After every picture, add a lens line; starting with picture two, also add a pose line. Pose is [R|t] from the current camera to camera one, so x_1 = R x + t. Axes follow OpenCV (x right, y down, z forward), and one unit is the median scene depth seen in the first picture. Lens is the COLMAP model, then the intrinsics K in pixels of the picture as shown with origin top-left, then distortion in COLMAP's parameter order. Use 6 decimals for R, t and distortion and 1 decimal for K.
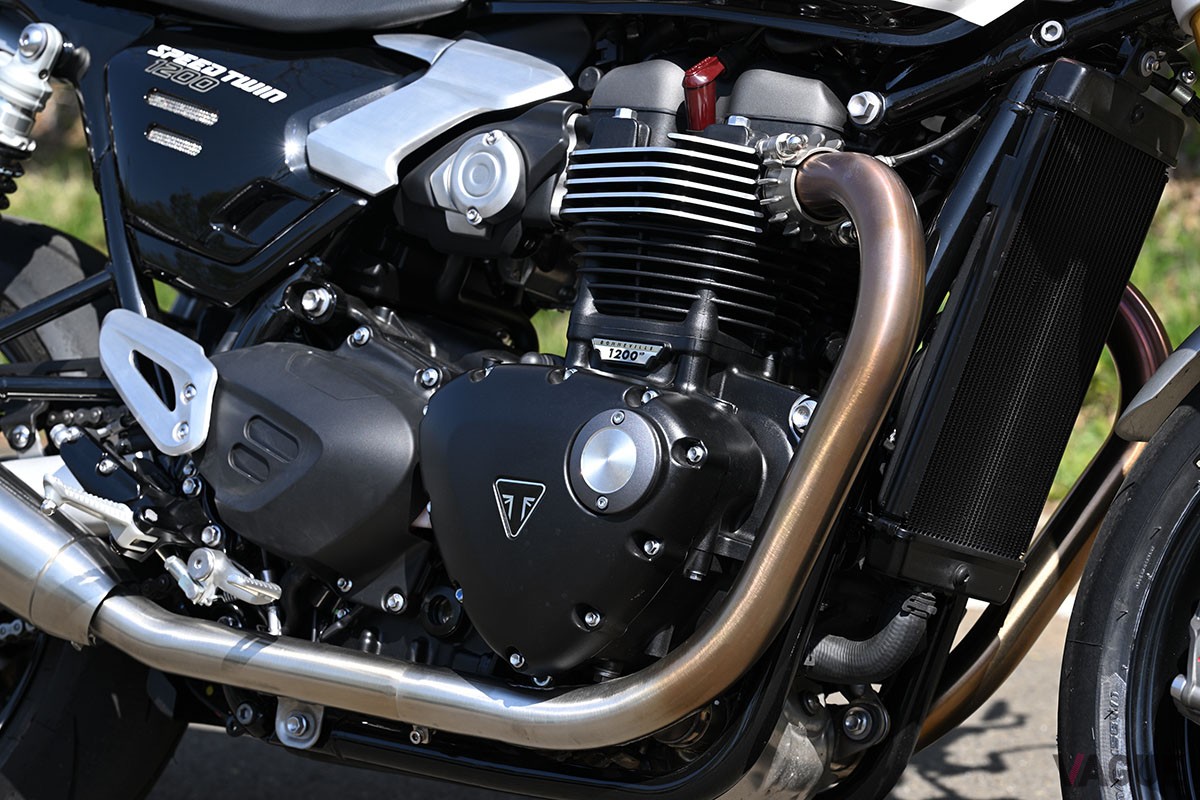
lens RADIAL K [[3335.9, 0, 600.0], [0, 3335.9, 400.0], [0, 0, 1]] dist [-0.013018, 0.350112]
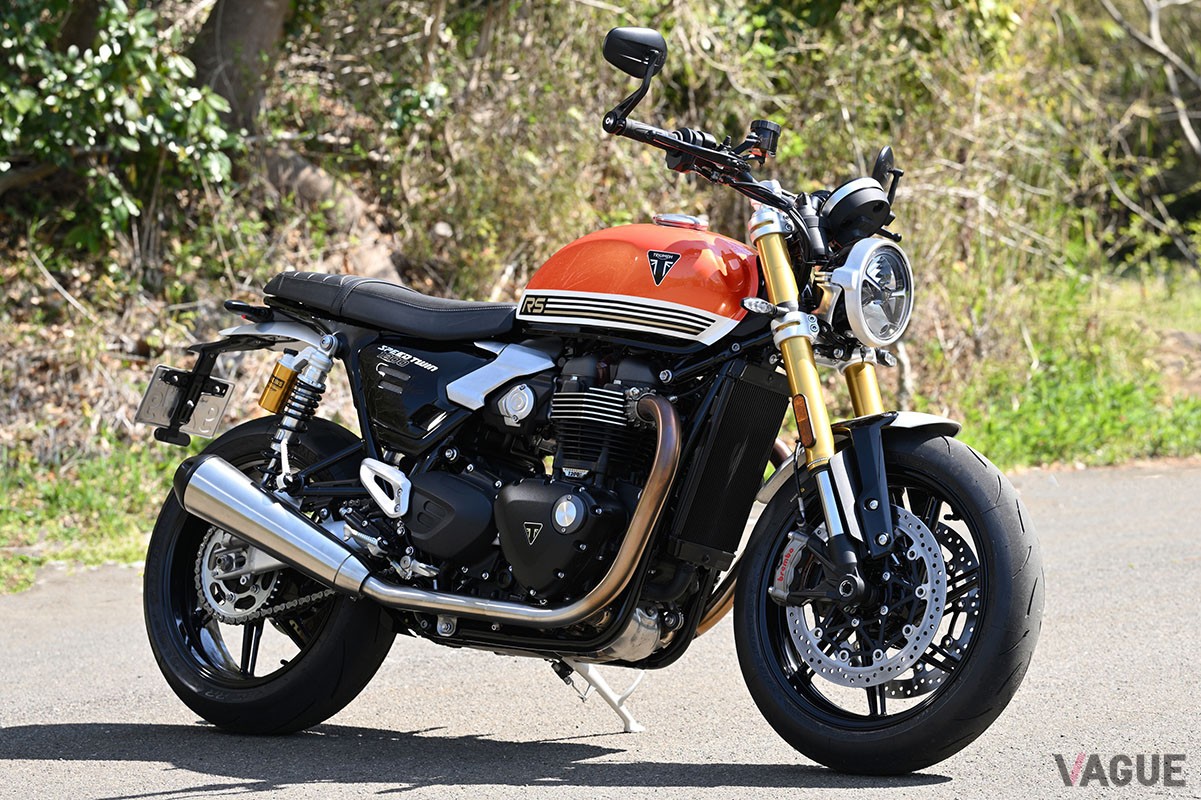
lens RADIAL K [[4047.9, 0, 600.5], [0, 4047.9, 400.0], [0, 0, 1]] dist [0.132600, 0.262352]
pose [[0.999385, -0.013361, -0.032425, 0.120824], [0.012174, 0.999258, -0.036546, 0.040760], [0.032889, 0.036129, 0.998806, -1.965203]]
